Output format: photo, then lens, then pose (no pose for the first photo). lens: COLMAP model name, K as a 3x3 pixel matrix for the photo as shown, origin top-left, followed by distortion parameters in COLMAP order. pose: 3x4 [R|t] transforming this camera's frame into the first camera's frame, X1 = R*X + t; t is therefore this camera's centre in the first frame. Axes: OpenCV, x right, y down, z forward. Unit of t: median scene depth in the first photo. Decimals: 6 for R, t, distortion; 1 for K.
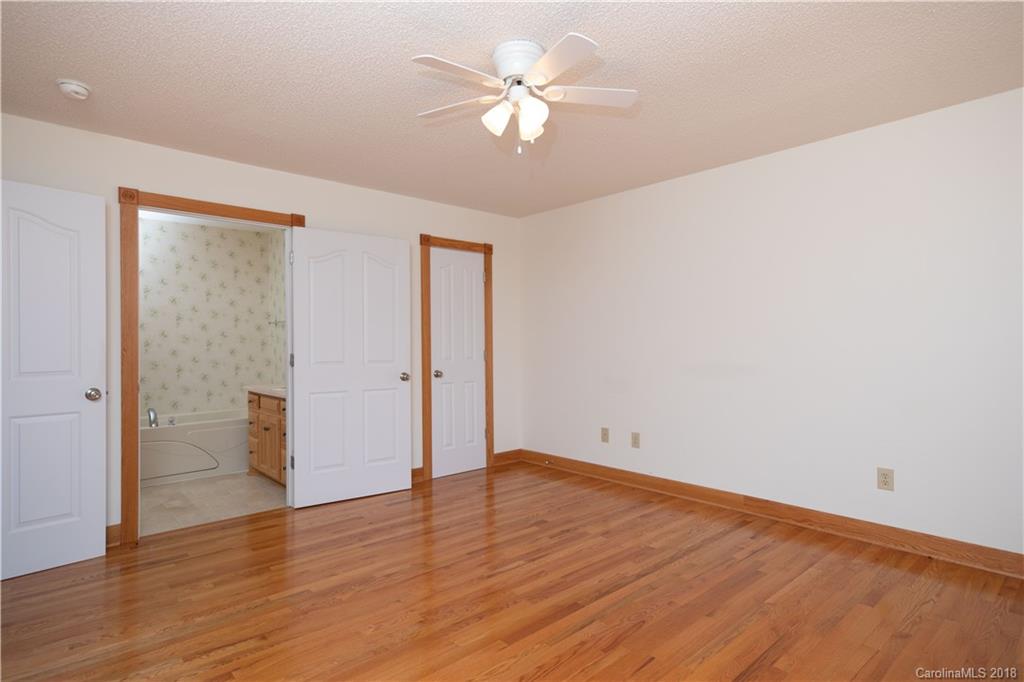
lens RADIAL K [[538.0, 0, 511.4], [0, 538.0, 337.1], [0, 0, 1]] dist [0.000935, 0.000425]
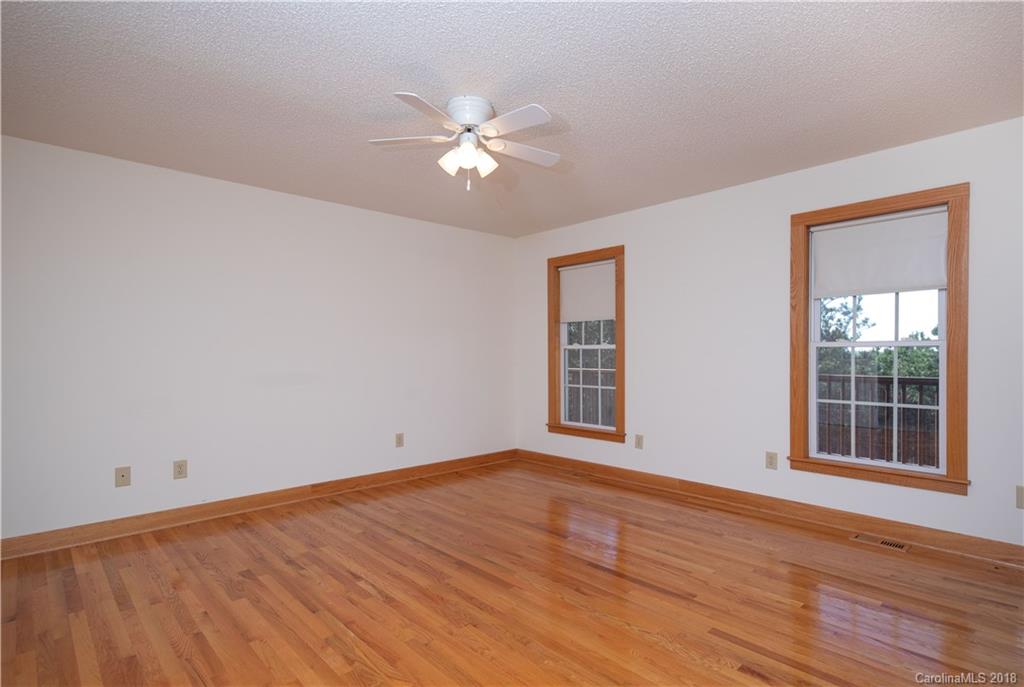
lens RADIAL K [[539.2, 0, 507.4], [0, 539.2, 344.9], [0, 0, 1]] dist [0.003822, 0.000410]
pose [[-0.030911, 0.022942, 0.999259, -0.877419], [-0.003024, 0.999730, -0.023047, 0.023064], [-0.999518, -0.003734, -0.030834, 0.724234]]
